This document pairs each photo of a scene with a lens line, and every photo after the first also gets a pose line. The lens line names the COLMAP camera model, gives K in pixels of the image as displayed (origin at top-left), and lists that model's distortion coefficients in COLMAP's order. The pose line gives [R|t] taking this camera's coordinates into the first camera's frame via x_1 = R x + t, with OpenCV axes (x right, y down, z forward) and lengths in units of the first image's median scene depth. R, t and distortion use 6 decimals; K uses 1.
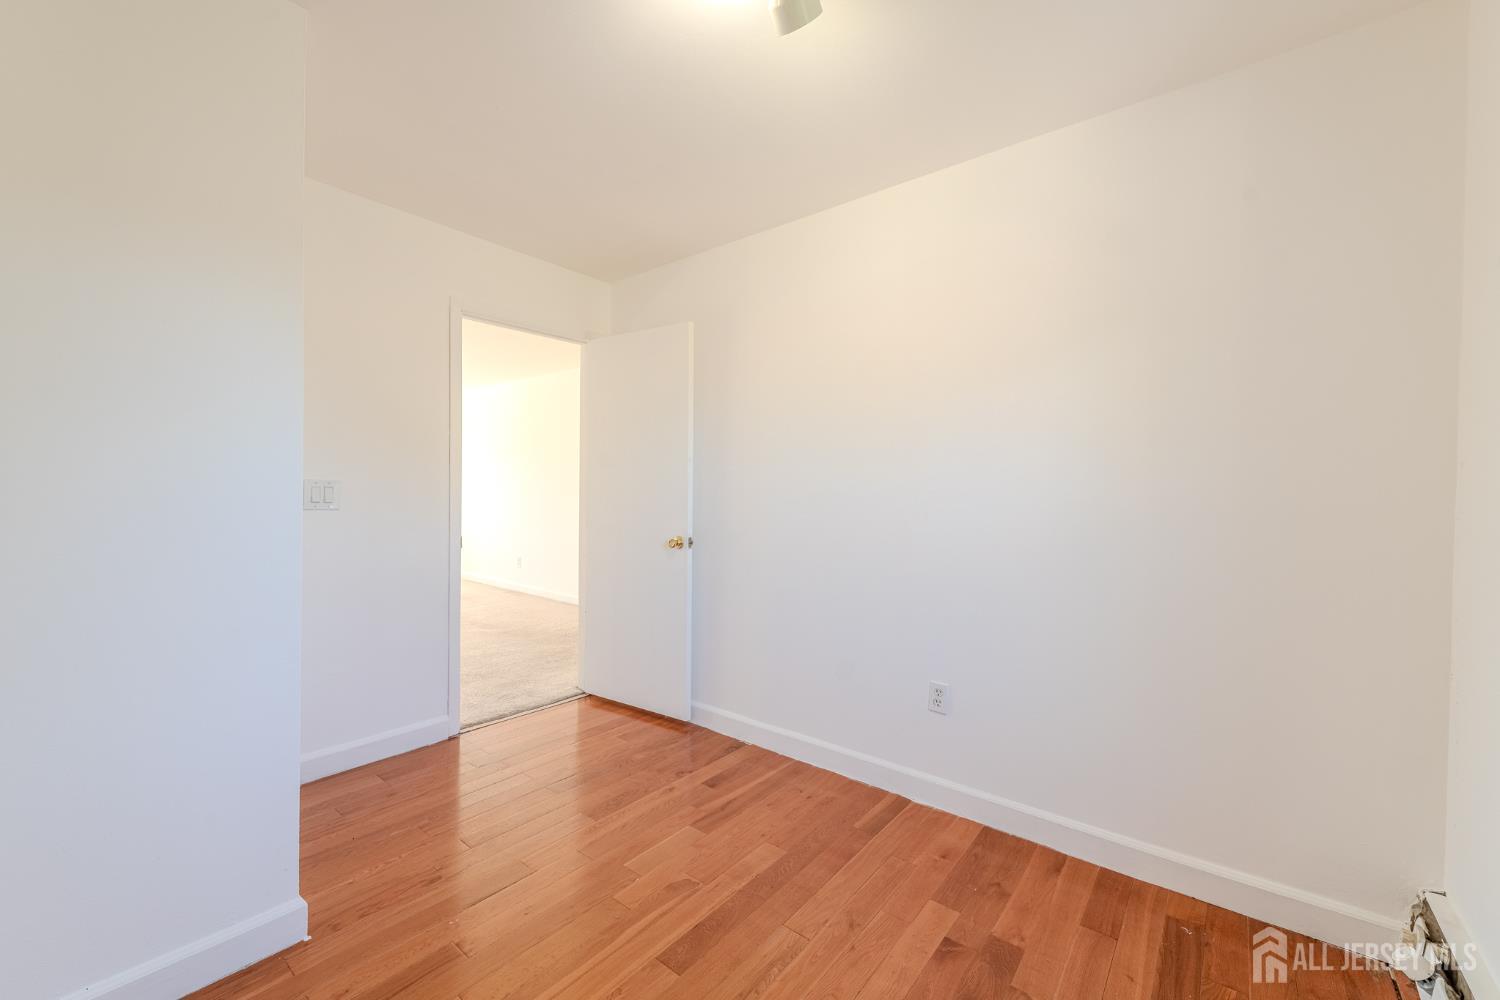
lens RADIAL K [[602.6, 0, 738.4], [0, 602.6, 492.5], [0, 0, 1]] dist [0.000054, -0.000193]
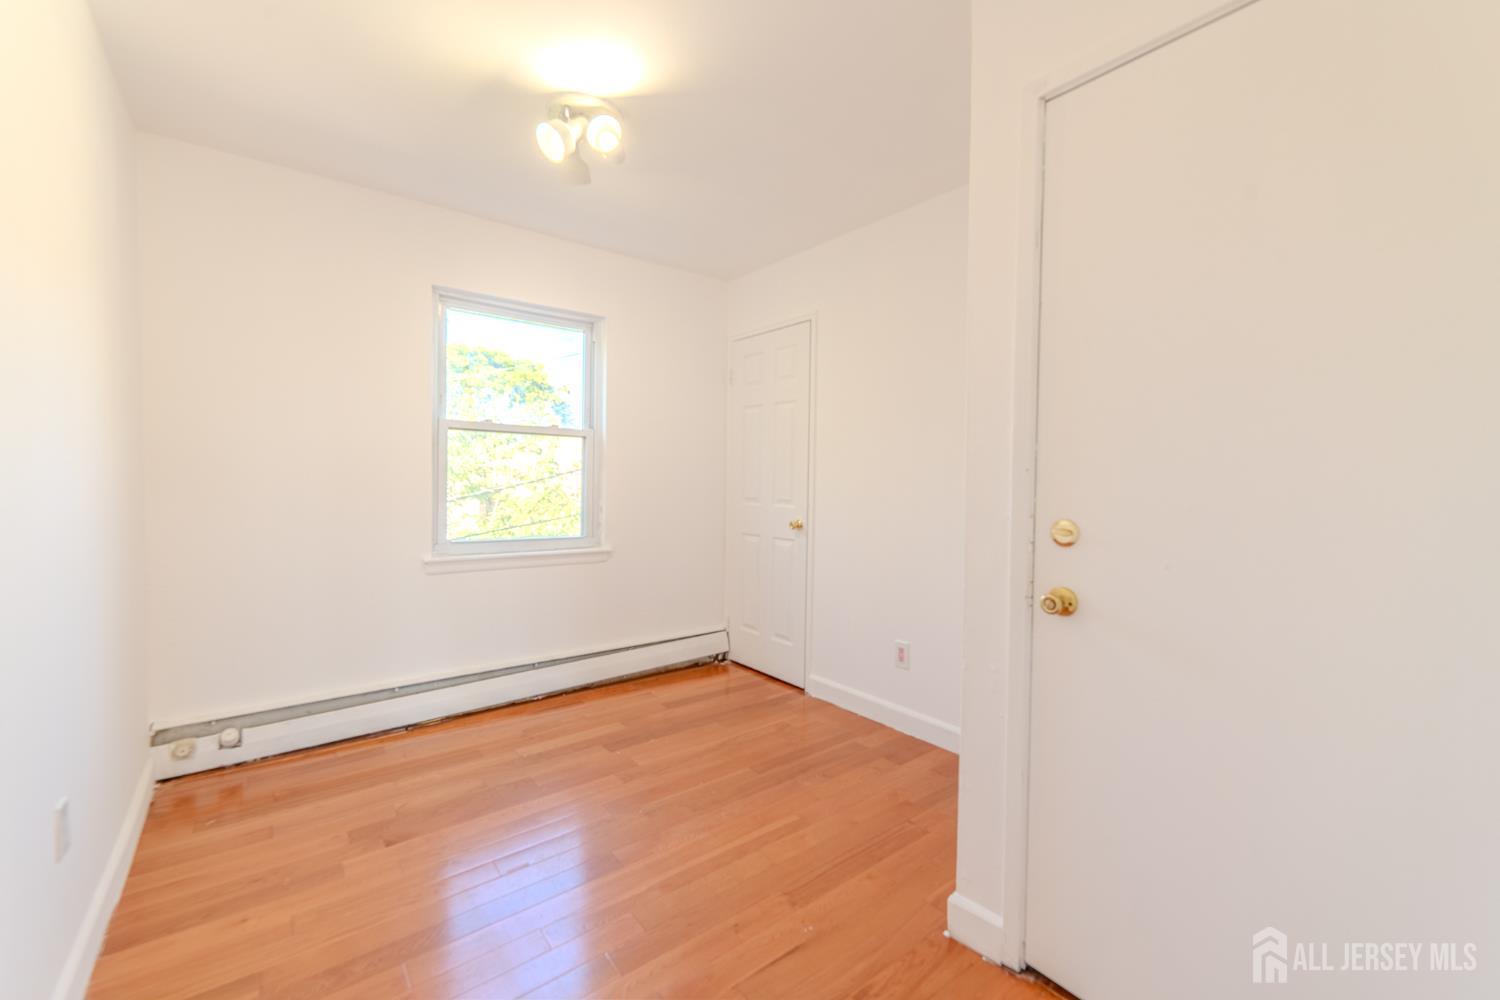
lens RADIAL K [[602.6, 0, 738.4], [0, 602.6, 492.5], [0, 0, 1]] dist [0.000054, -0.000193]
pose [[-0.976317, -0.029897, 0.214268, -0.367958], [-0.022932, 0.999127, 0.034919, -0.011862], [-0.215125, 0.029179, -0.976151, 1.285500]]
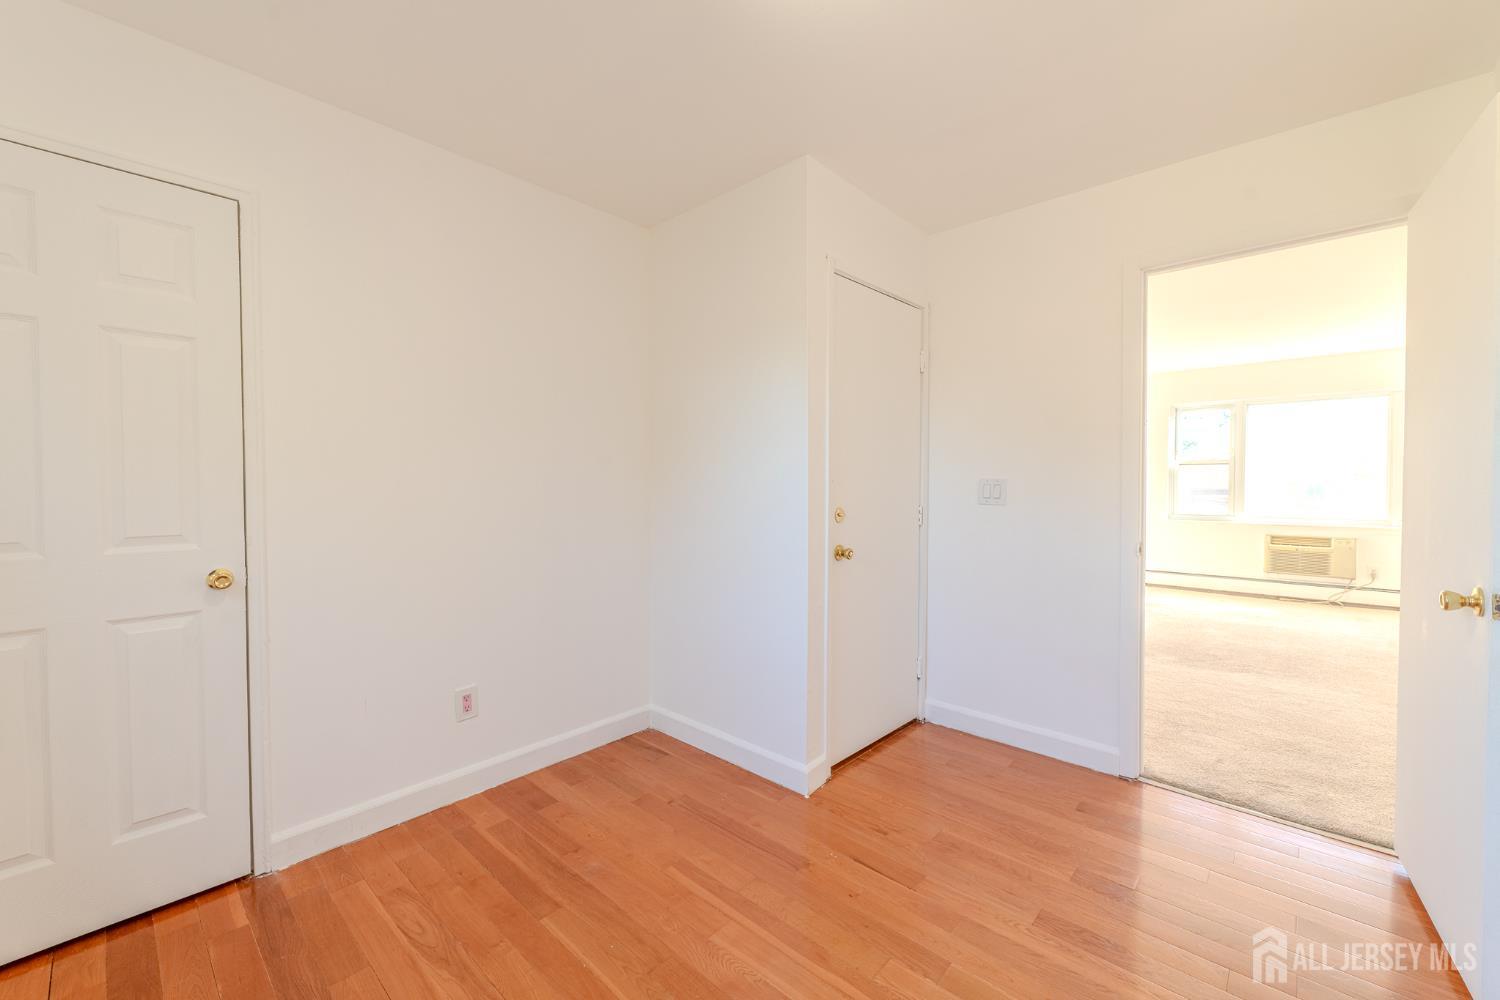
lens RADIAL K [[602.6, 0, 738.4], [0, 602.6, 492.5], [0, 0, 1]] dist [0.000054, -0.000193]
pose [[-0.070806, 0.007057, -0.997465, 0.465489], [0.000123, 0.999975, 0.007066, -0.002307], [0.997490, 0.000377, -0.070806, 0.589840]]
